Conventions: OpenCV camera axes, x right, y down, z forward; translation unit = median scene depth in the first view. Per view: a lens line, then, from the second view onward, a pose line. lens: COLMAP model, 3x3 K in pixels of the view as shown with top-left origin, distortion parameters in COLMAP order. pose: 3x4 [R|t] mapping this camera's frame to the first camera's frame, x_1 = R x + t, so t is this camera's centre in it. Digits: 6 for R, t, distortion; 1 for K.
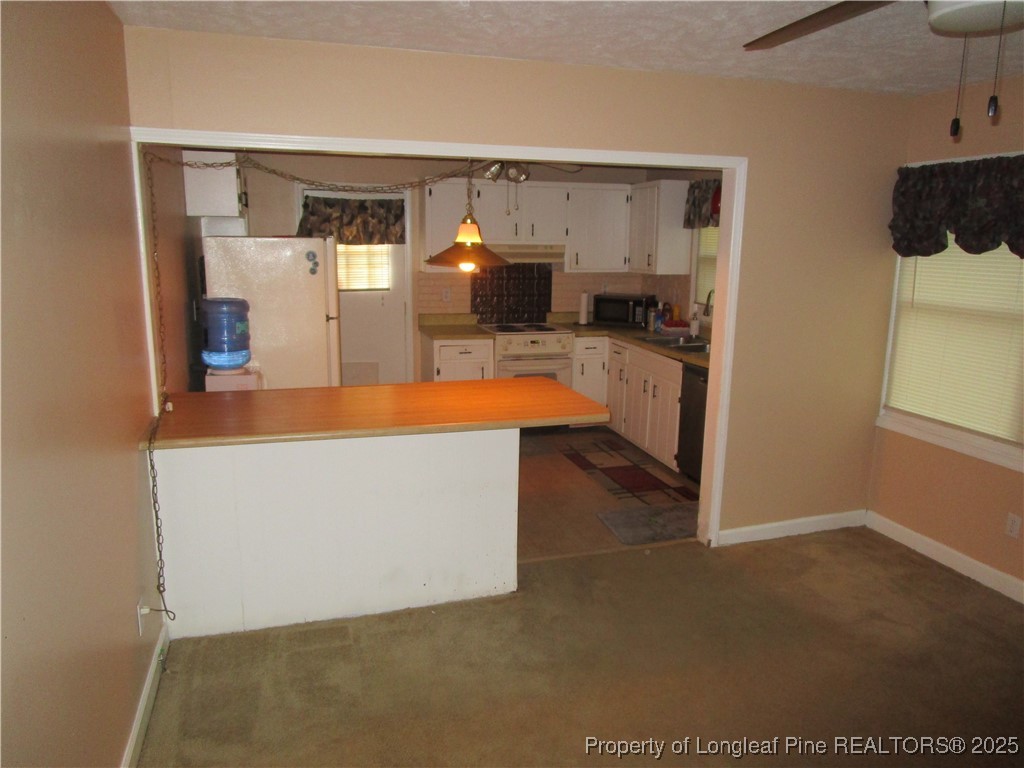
lens RADIAL K [[725.6, 0, 513.3], [0, 725.6, 386.0], [0, 0, 1]] dist [-0.028919, 0.005200]
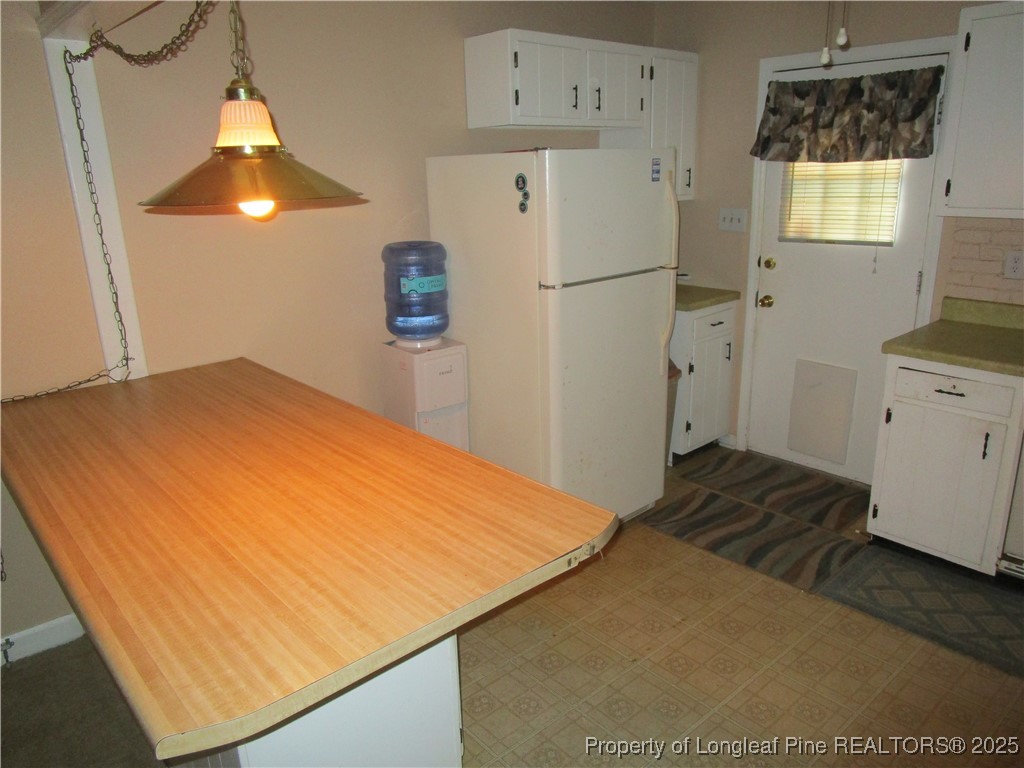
lens RADIAL K [[725.6, 0, 515.5], [0, 725.6, 390.5], [0, 0, 1]] dist [-0.028919, 0.005200]
pose [[0.408315, 0.241656, -0.880274, 0.218239], [-0.152590, 0.968823, 0.195185, -0.091472], [0.899997, 0.054624, 0.432459, 0.530710]]
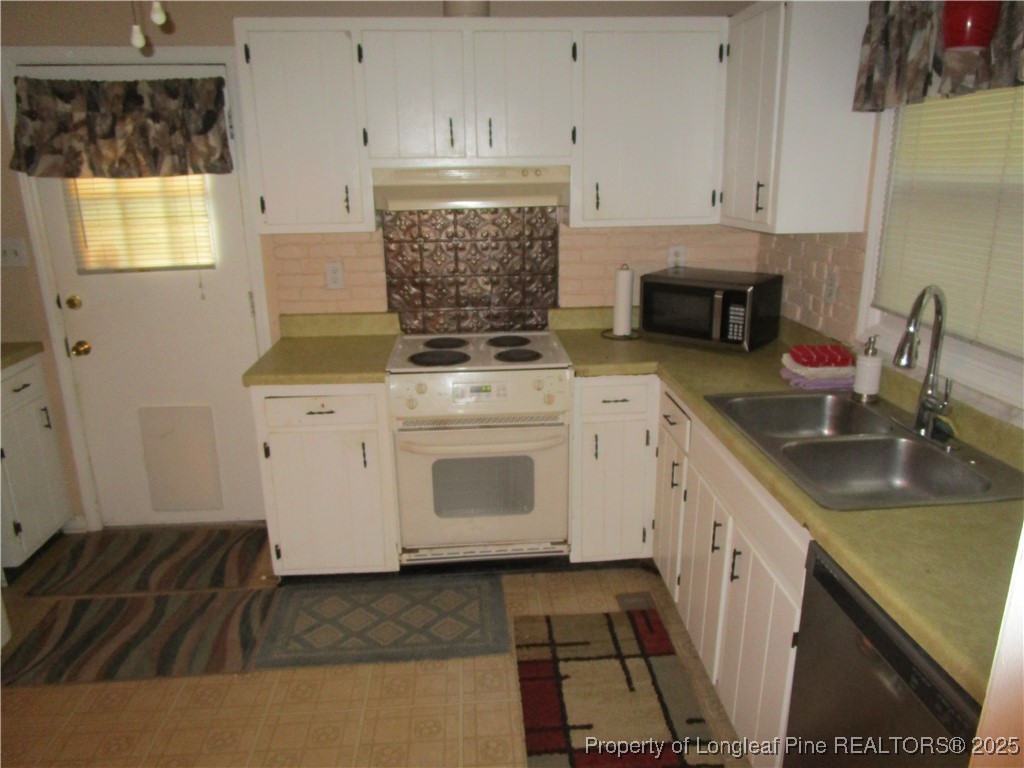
lens RADIAL K [[725.6, 0, 515.4], [0, 725.6, 387.8], [0, 0, 1]] dist [-0.028919, 0.005200]
pose [[0.974660, 0.038295, -0.220389, 0.147536], [-0.018837, 0.995789, 0.089724, -0.100863], [0.222897, -0.083299, 0.971277, 0.566917]]
